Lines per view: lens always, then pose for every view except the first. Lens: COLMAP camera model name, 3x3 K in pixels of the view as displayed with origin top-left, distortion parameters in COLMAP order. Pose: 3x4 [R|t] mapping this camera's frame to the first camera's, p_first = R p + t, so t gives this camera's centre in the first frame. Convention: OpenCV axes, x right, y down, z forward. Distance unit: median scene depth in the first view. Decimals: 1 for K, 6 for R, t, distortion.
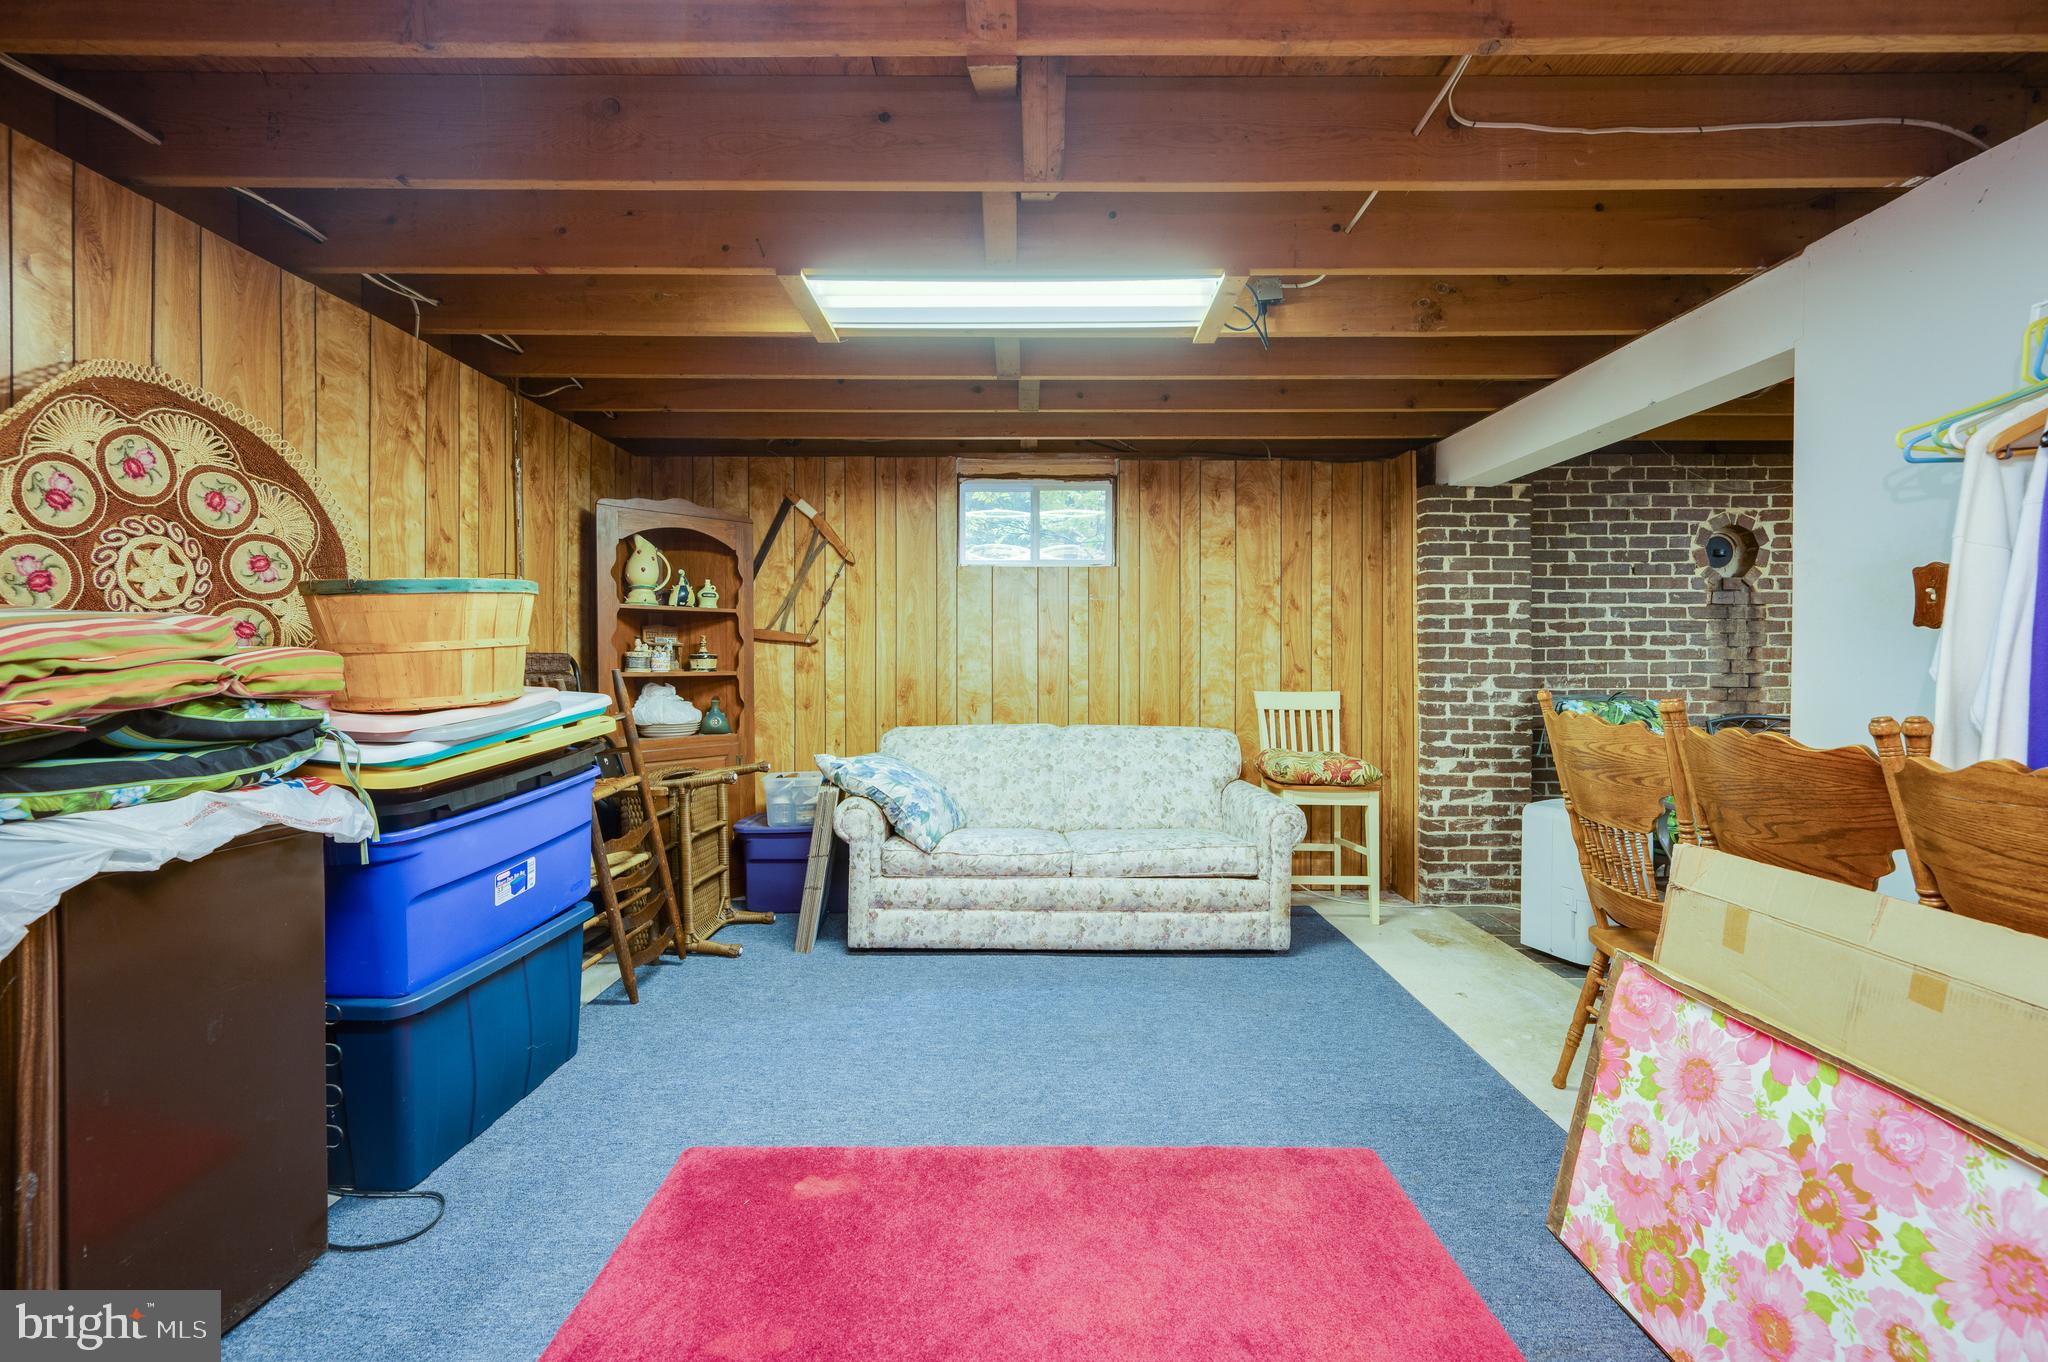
lens RADIAL K [[813.2, 0, 1024.8], [0, 813.2, 670.0], [0, 0, 1]] dist [-0.003215, -0.000026]
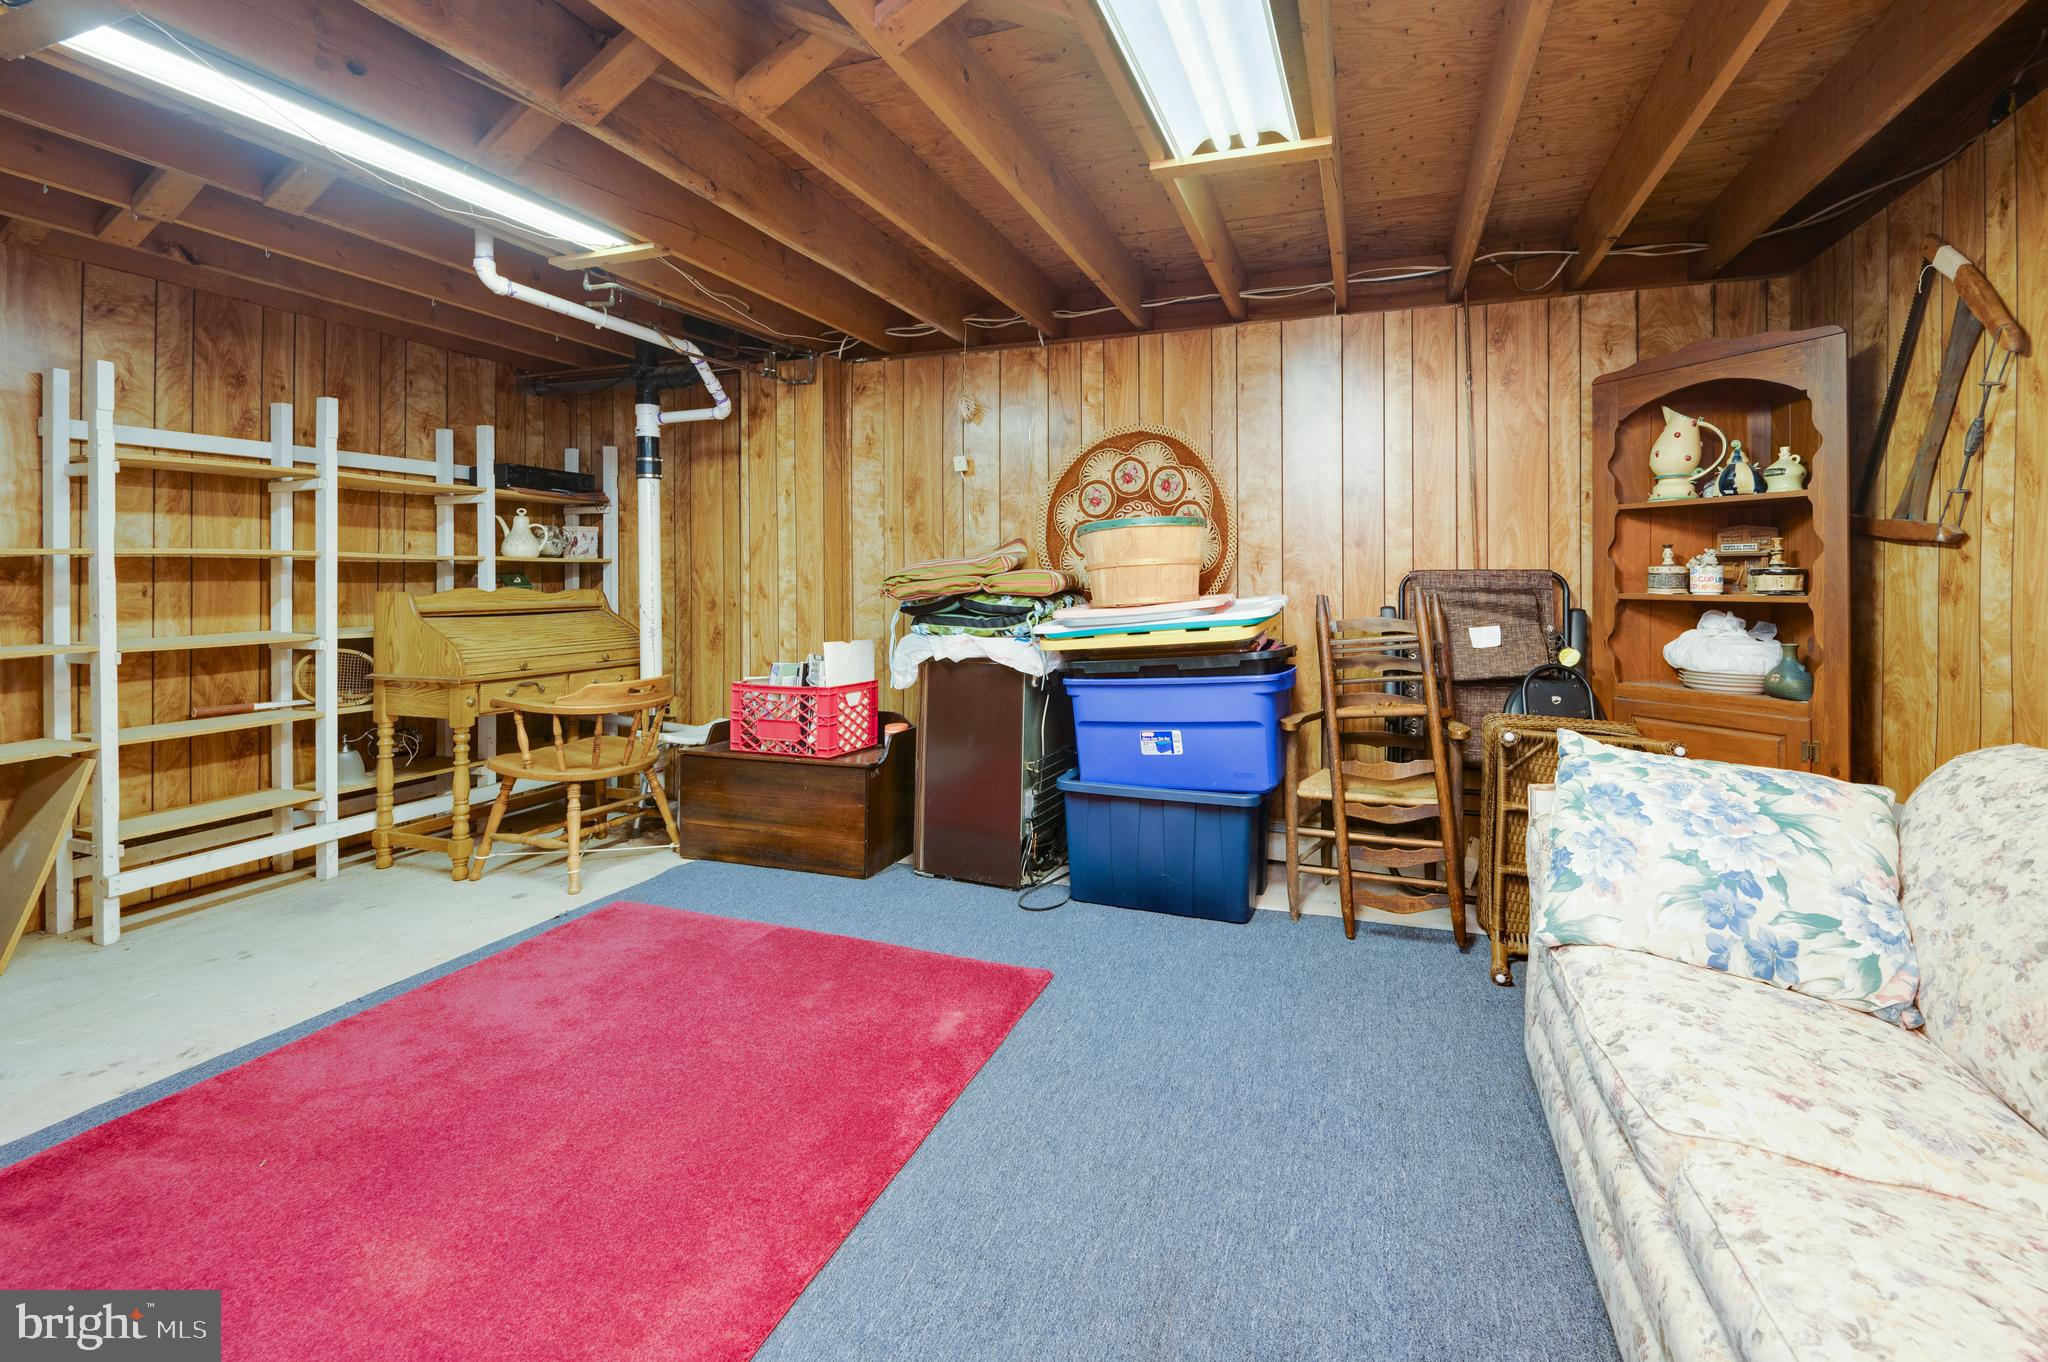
lens RADIAL K [[813.2, 0, 1081.6], [0, 813.2, 574.5], [0, 0, 1]] dist [-0.003215, -0.000026]
pose [[-0.310521, -0.006796, -0.950542, 0.690034], [-0.014224, 0.999896, -0.002503, -0.009949], [0.950460, 0.012743, -0.310585, 1.309893]]
